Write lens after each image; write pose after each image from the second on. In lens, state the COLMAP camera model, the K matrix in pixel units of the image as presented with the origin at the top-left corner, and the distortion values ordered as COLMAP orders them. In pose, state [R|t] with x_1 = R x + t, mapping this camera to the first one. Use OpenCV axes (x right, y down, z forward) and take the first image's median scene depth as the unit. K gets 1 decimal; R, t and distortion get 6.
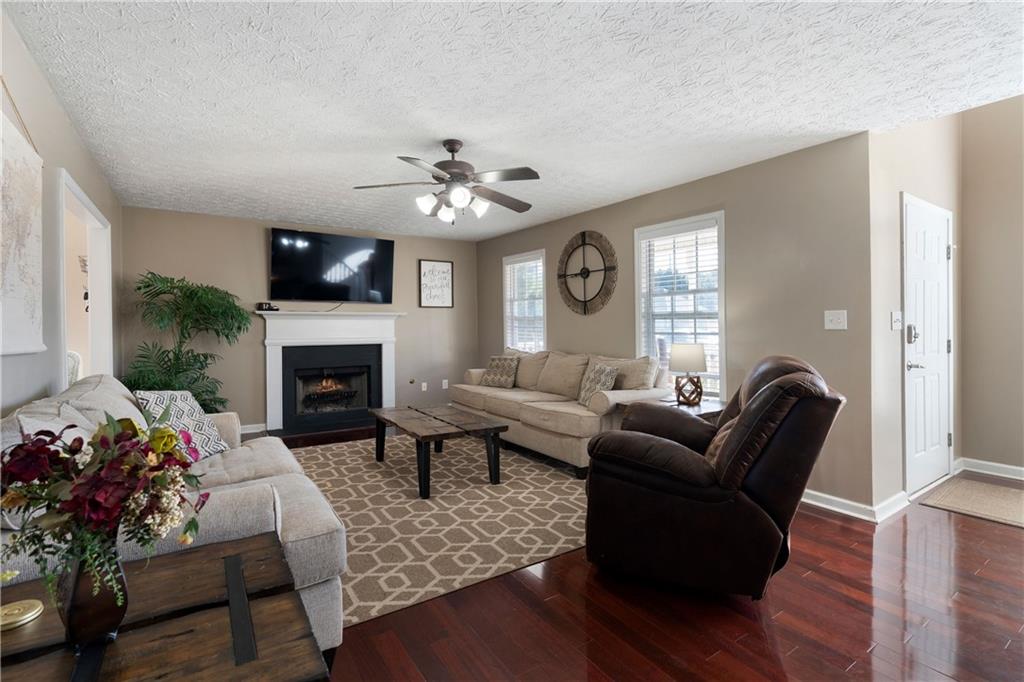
lens RADIAL K [[470.9, 0, 503.6], [0, 470.9, 322.0], [0, 0, 1]] dist [0.000252, 0.000231]
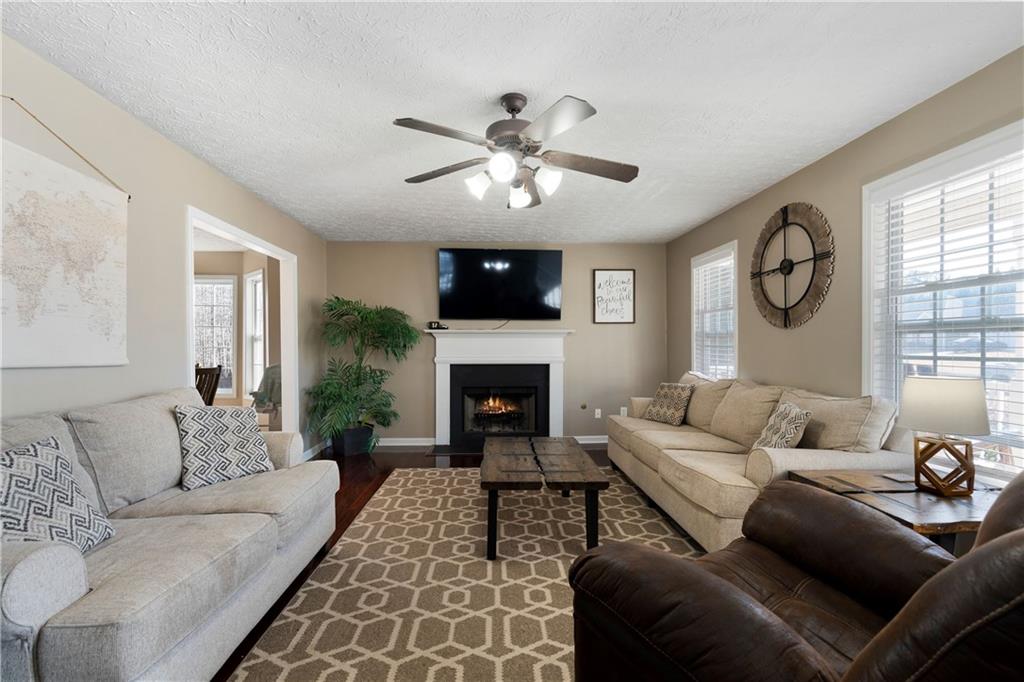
lens RADIAL K [[462.2, 0, 514.8], [0, 462.2, 350.3], [0, 0, 1]] dist [-0.003255, 0.000047]
pose [[0.865704, 0.008325, -0.500488, 0.167979], [0.001037, 0.999830, 0.018425, 0.003657], [0.500556, -0.016470, 0.865548, 0.225466]]
